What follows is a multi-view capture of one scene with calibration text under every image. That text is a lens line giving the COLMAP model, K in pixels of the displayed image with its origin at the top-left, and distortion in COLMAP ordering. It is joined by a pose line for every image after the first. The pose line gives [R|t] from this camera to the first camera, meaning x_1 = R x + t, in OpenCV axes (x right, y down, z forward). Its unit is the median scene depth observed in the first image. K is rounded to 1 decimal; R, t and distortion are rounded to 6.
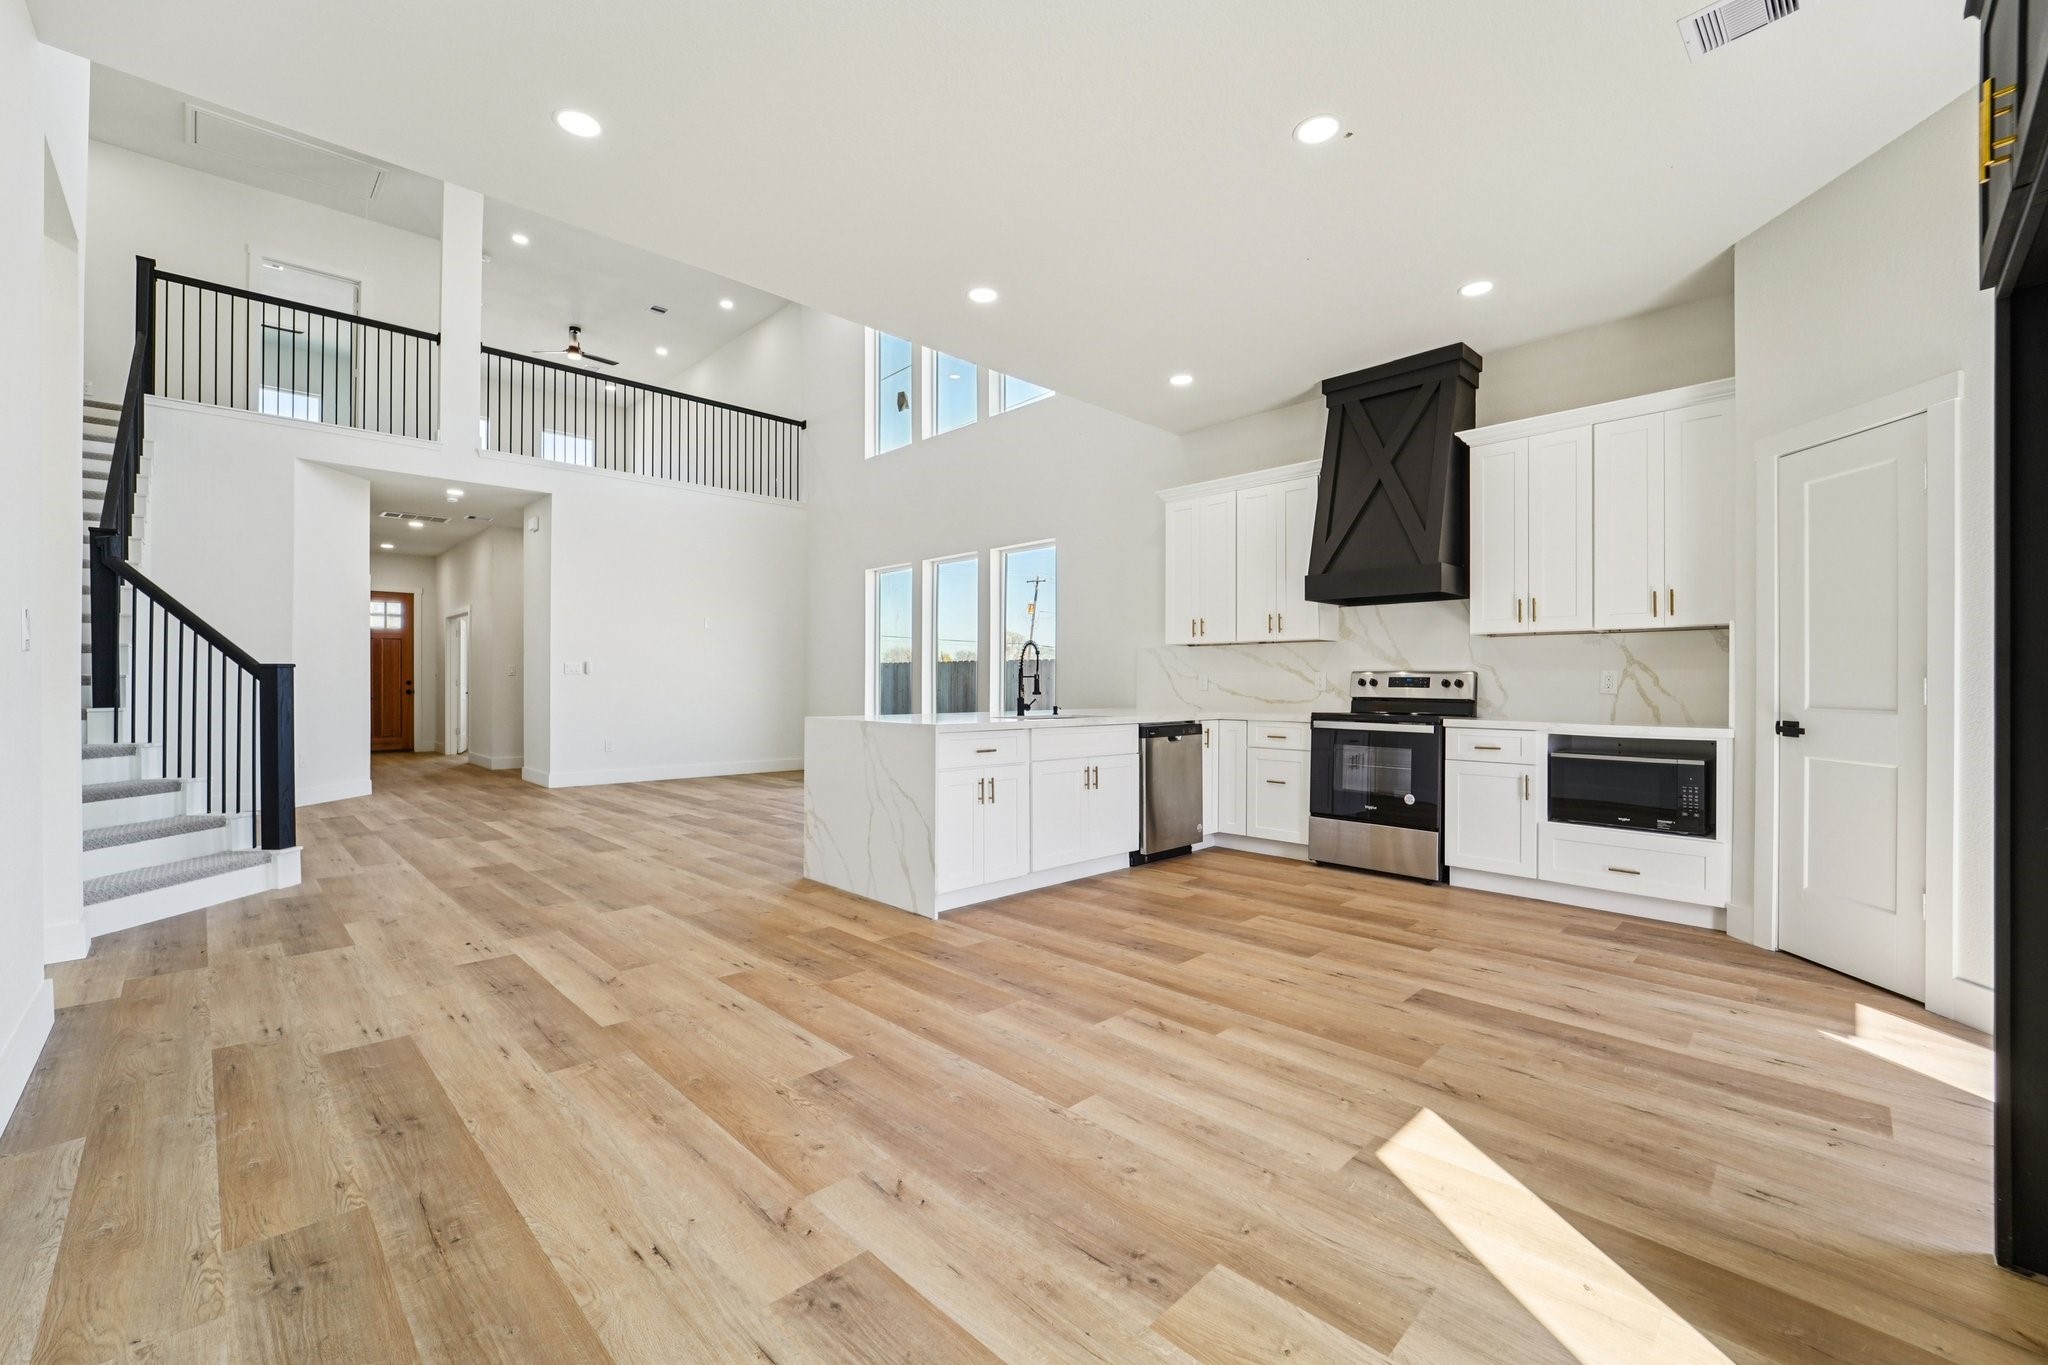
lens RADIAL K [[831.9, 0, 1018.7], [0, 831.9, 682.8], [0, 0, 1]] dist [-0.000900, 0.000266]
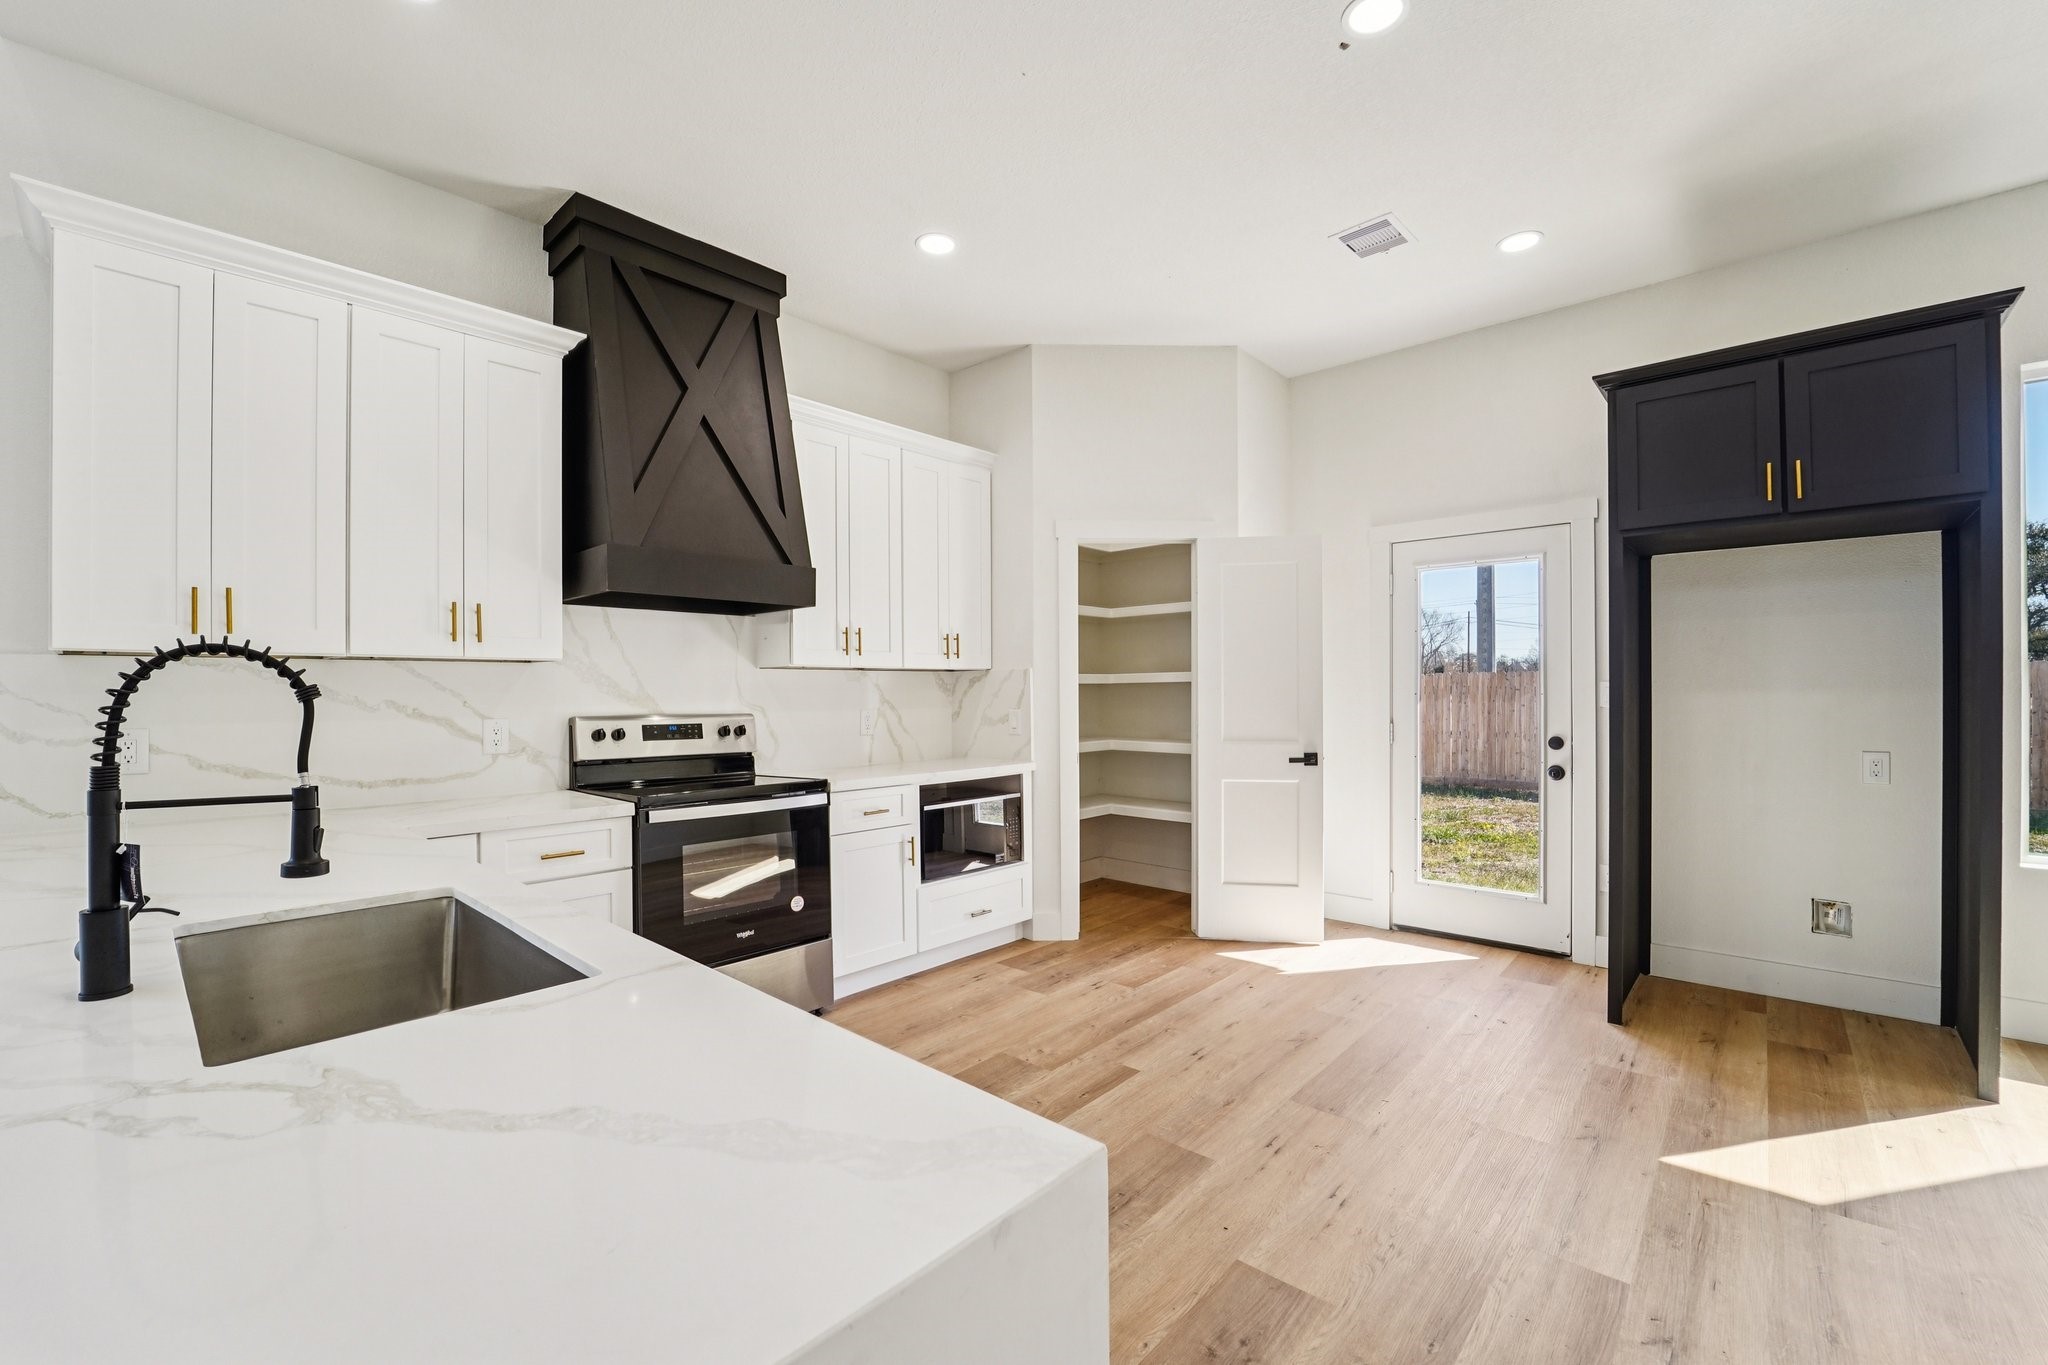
lens RADIAL K [[831.9, 0, 1018.7], [0, 831.9, 682.8], [0, 0, 1]] dist [-0.000900, 0.000266]
pose [[-0.077610, -0.000326, 0.996984, -0.252562], [0.000063, 1.000000, 0.000332, -0.048142], [-0.996984, 0.000089, -0.077610, 0.946318]]
